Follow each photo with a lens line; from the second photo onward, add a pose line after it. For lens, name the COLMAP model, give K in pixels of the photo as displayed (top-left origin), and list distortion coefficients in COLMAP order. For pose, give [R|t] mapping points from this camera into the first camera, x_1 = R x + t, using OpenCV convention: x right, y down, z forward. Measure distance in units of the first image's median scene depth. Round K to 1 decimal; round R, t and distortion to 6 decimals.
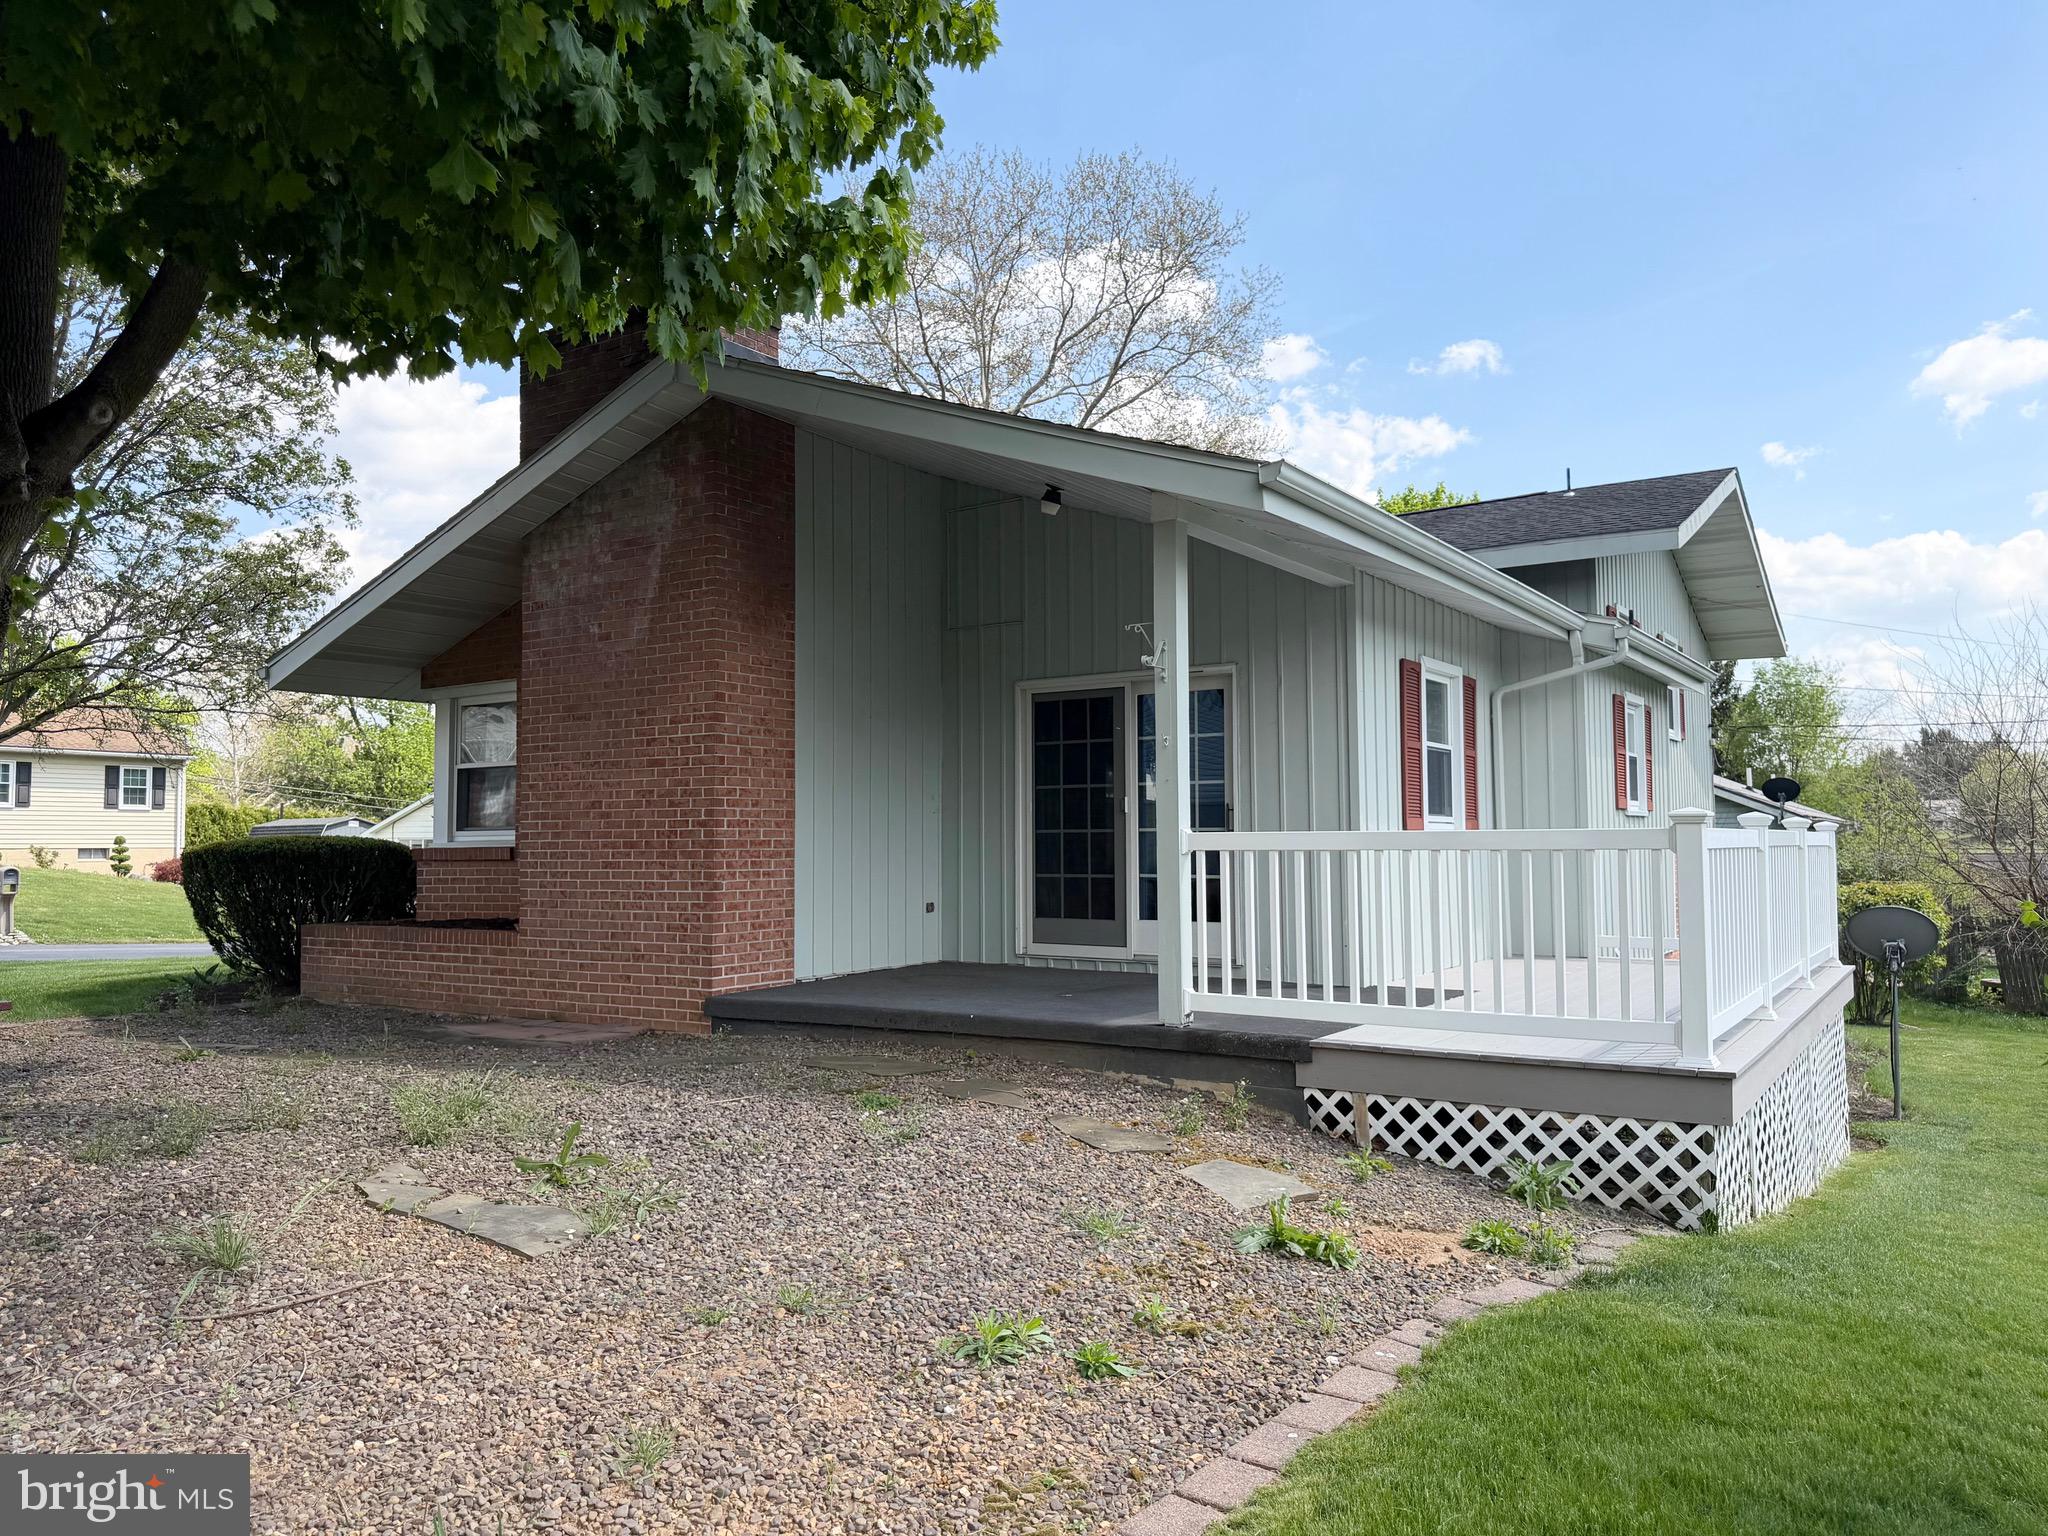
lens RADIAL K [[1446.7, 0, 1028.6], [0, 1446.7, 764.3], [0, 0, 1]] dist [0.071999, -0.054424]
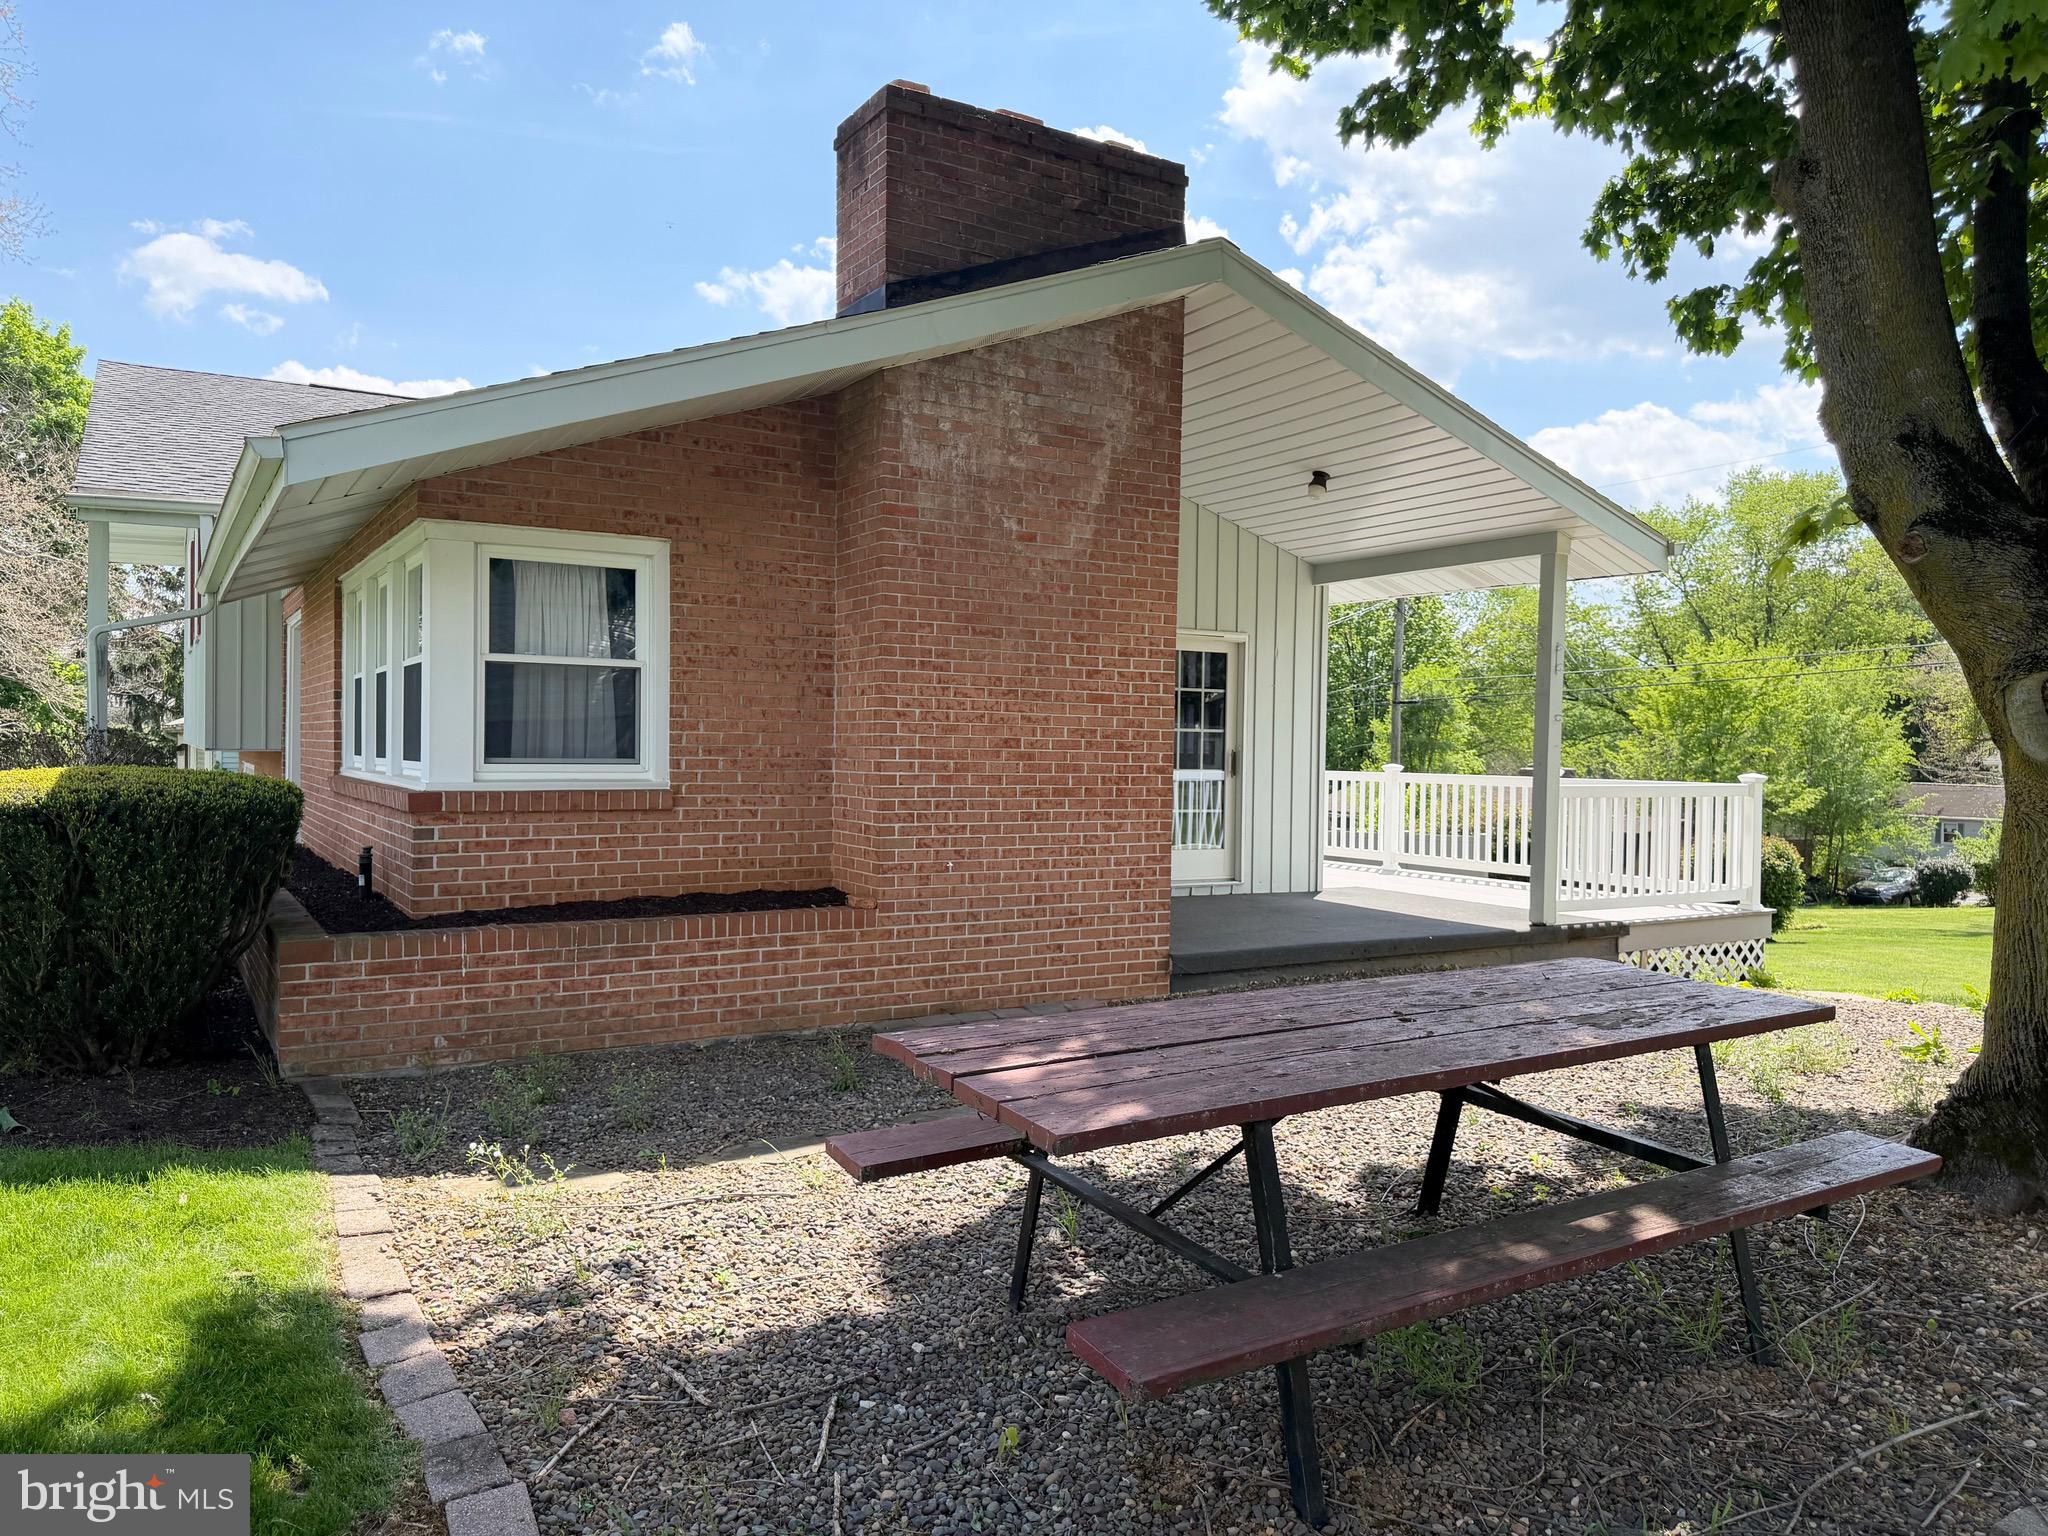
lens RADIAL K [[1446.7, 0, 1025.6], [0, 1446.7, 774.6], [0, 0, 1]] dist [0.071999, -0.054424]
pose [[0.422260, -0.008670, 0.906433, -1.036686], [-0.069434, 0.996707, 0.041879, 0.010965], [-0.903812, -0.080621, 0.420267, 0.655535]]
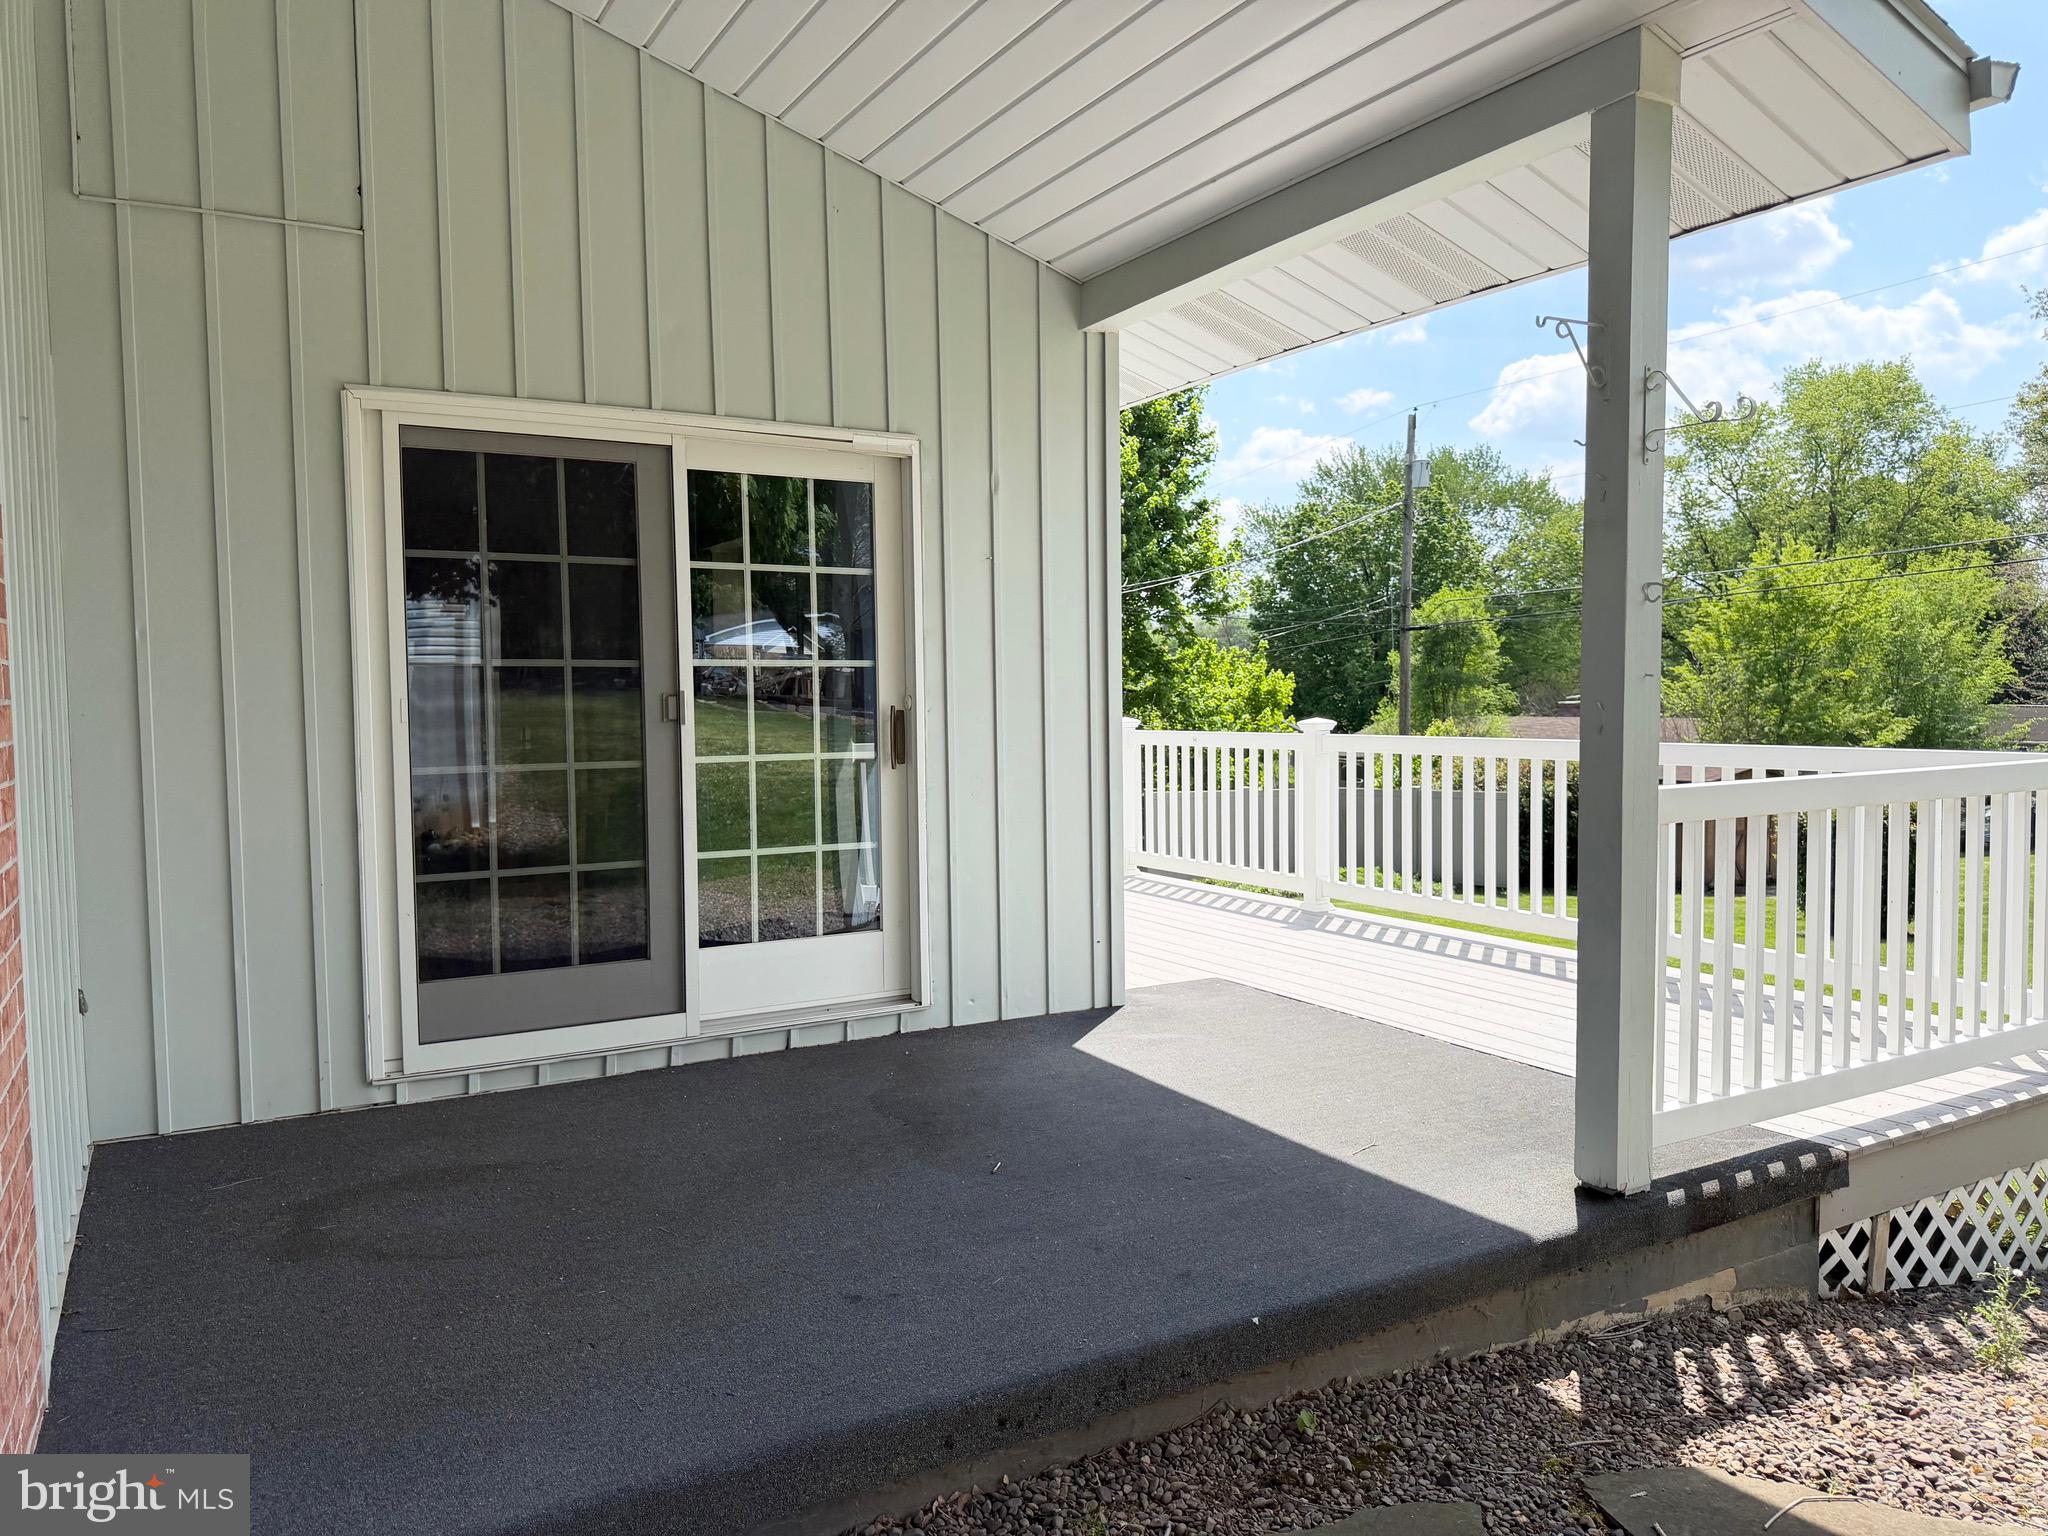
lens RADIAL K [[1446.7, 0, 1058.4], [0, 1446.7, 764.2], [0, 0, 1]] dist [0.071999, -0.054424]
pose [[0.425291, -0.048018, 0.903782, -0.309251], [-0.041467, 0.996509, 0.072457, 0.009714], [-0.904106, -0.068293, 0.421815, 0.730525]]
